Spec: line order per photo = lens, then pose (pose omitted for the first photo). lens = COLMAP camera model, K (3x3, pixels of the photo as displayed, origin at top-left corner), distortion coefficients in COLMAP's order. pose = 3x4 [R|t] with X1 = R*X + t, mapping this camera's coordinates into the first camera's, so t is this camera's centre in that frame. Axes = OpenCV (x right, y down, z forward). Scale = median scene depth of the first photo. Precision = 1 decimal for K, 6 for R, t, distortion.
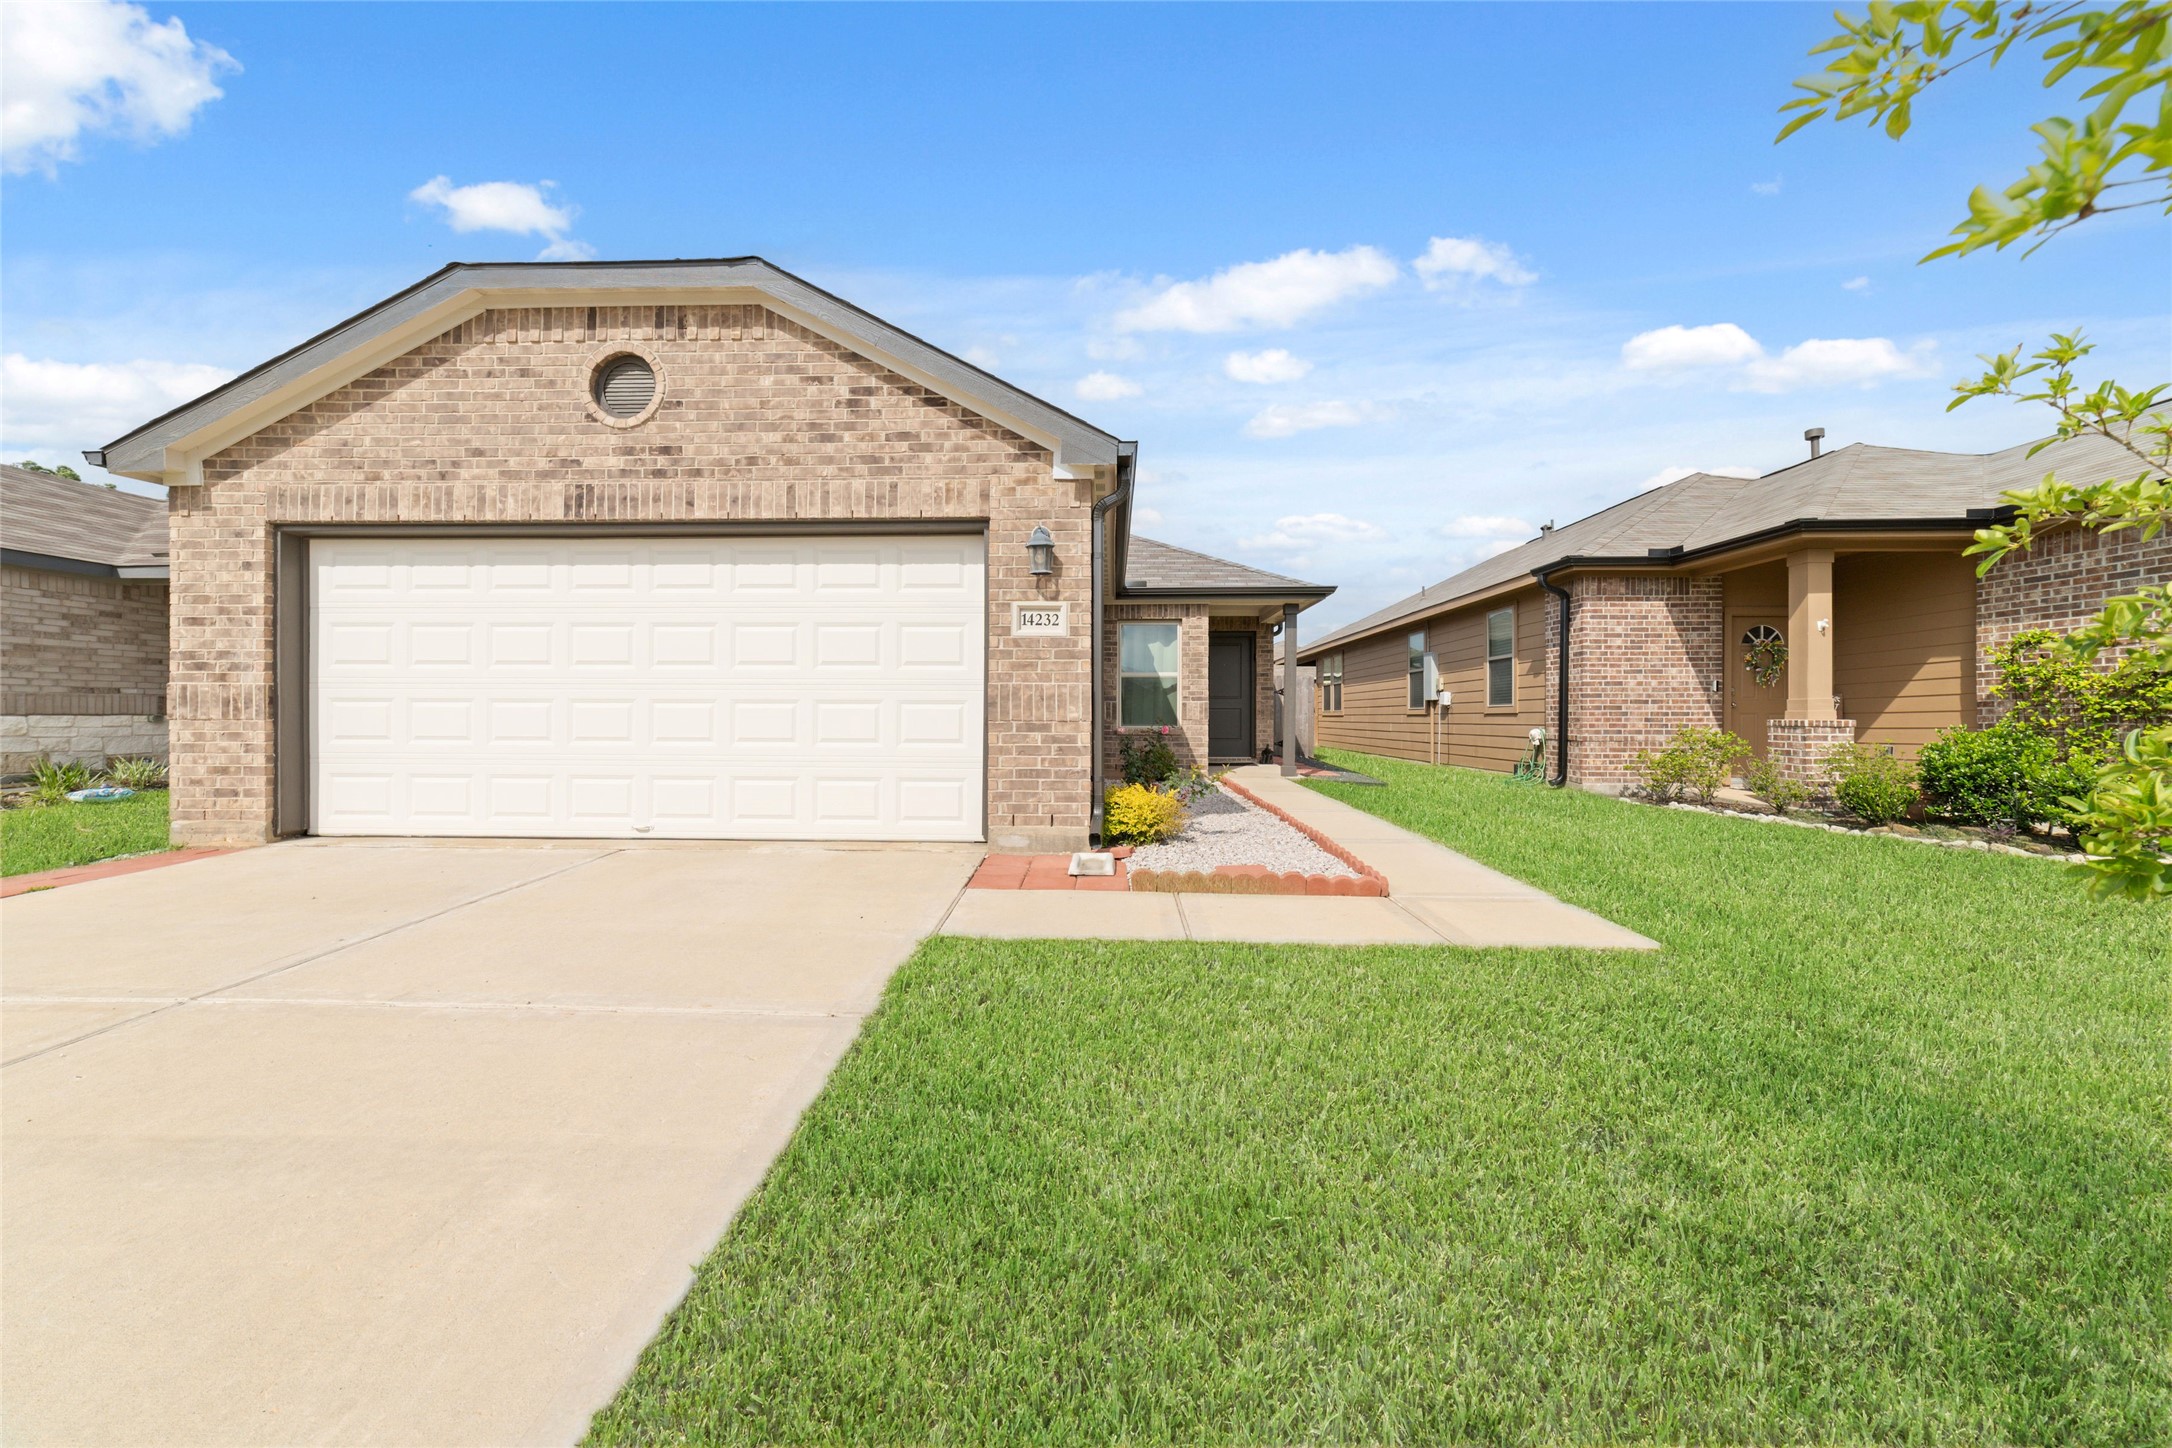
lens RADIAL K [[827.0, 0, 1078.7], [0, 827.0, 720.3], [0, 0, 1]] dist [-0.019157, 0.004369]
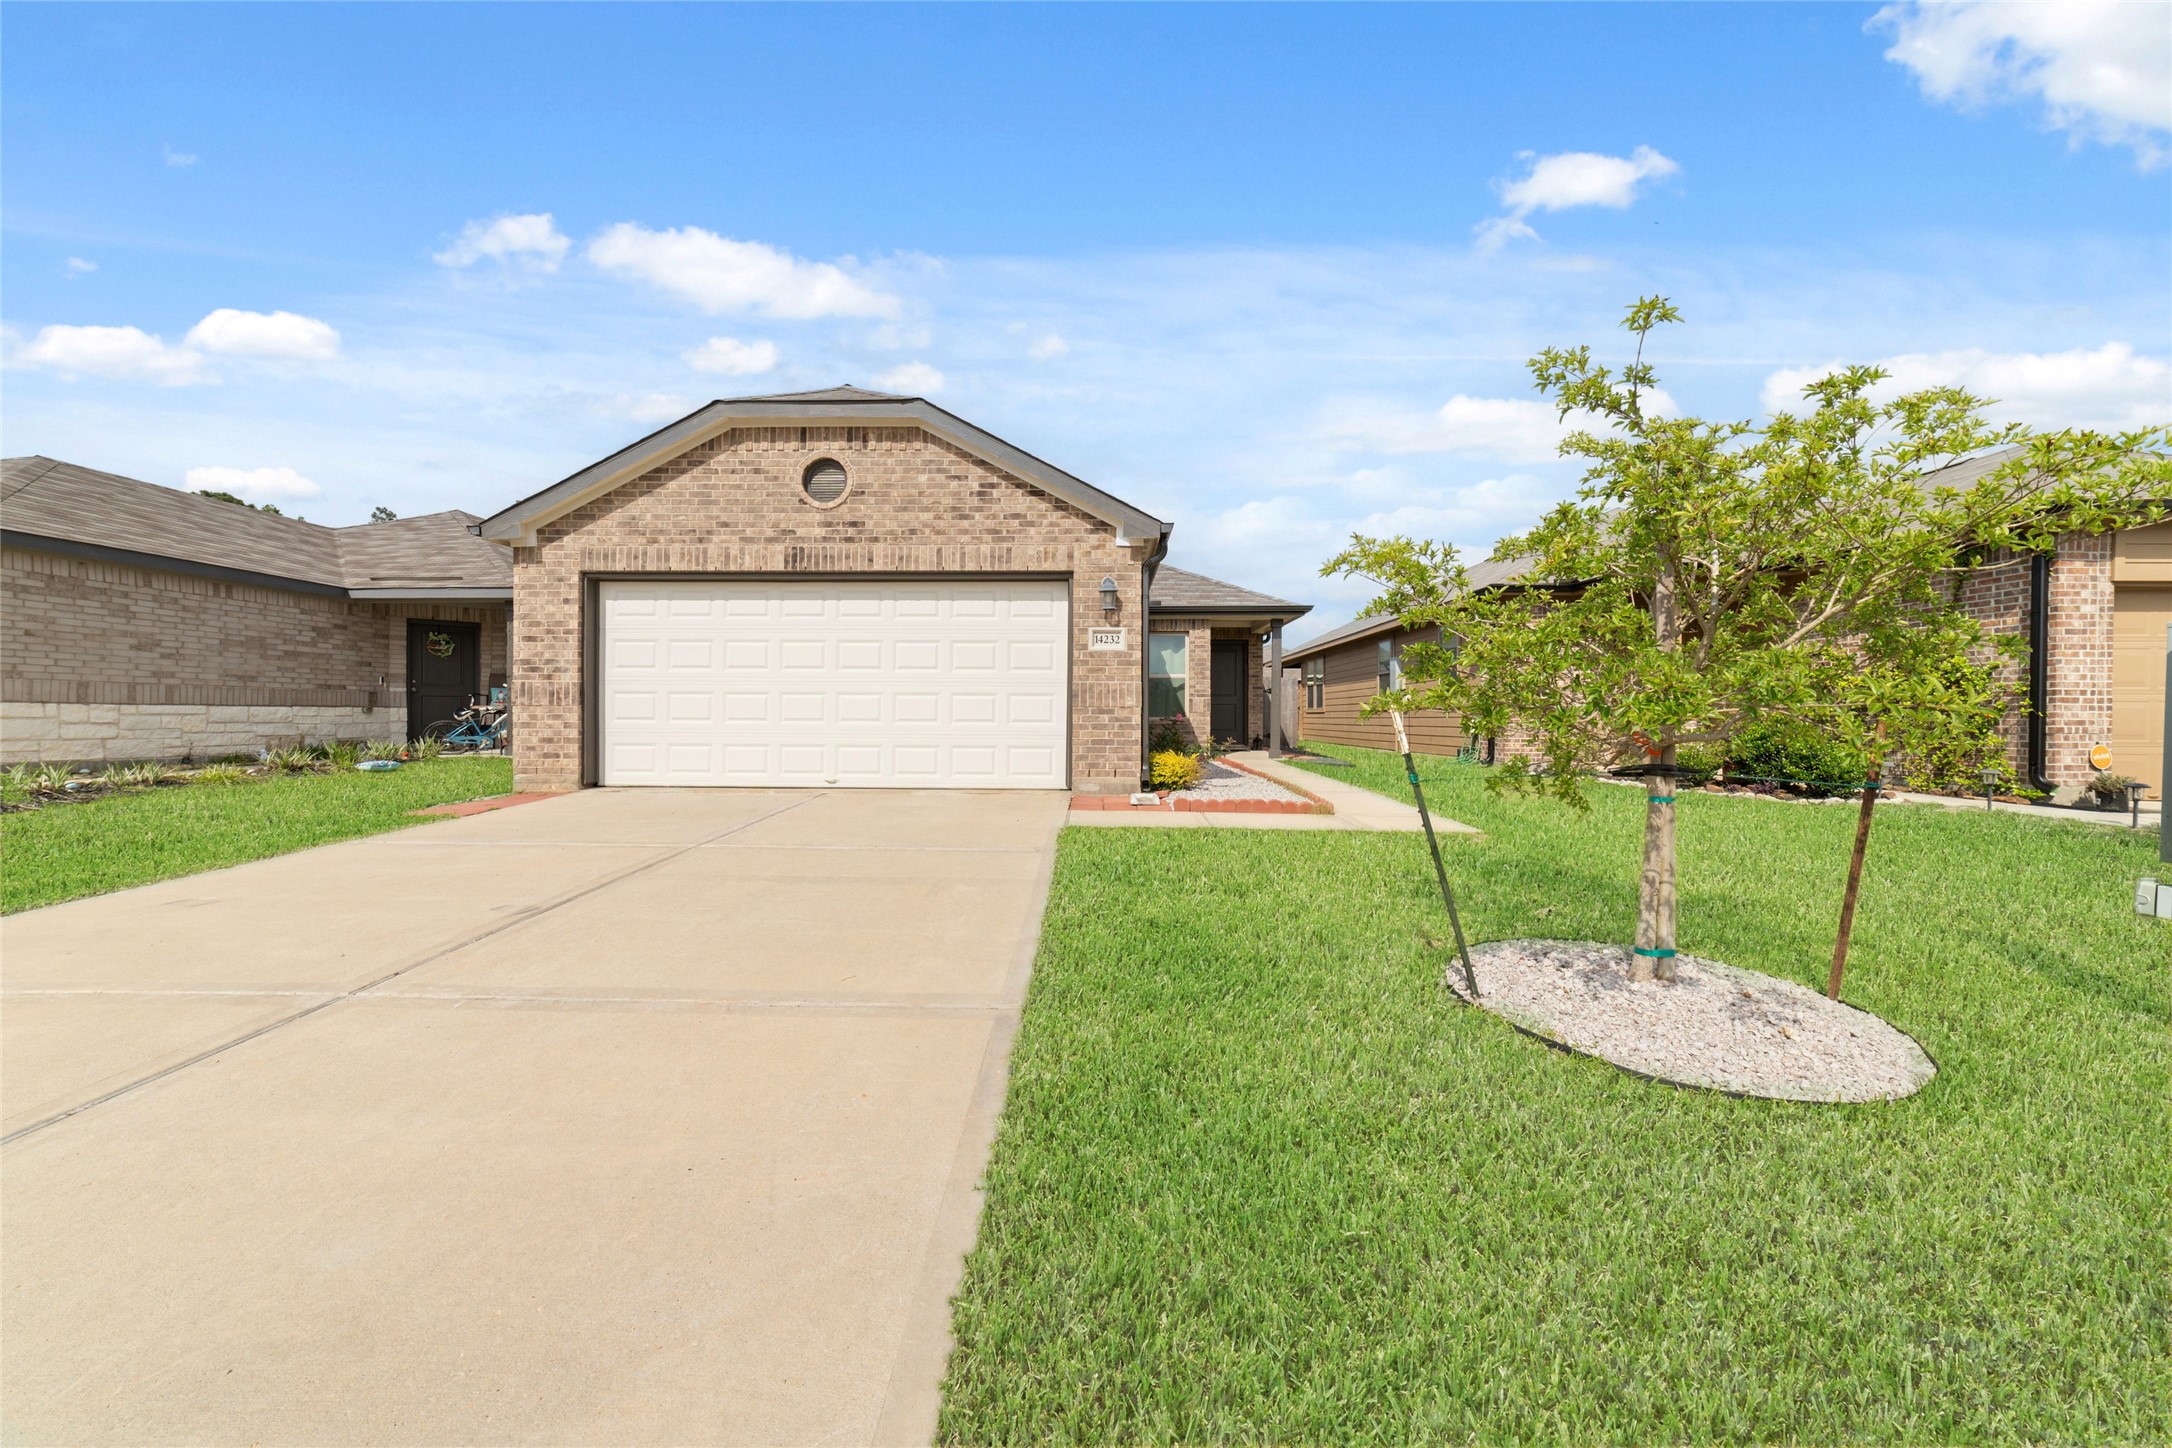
lens RADIAL K [[827.0, 0, 1075.4], [0, 827.0, 724.5], [0, 0, 1]] dist [-0.019157, 0.004369]
pose [[0.999963, 0.001202, 0.008529, -0.114893], [-0.001237, 0.999991, 0.004036, 0.025906], [-0.008524, -0.004046, 0.999955, -0.490333]]
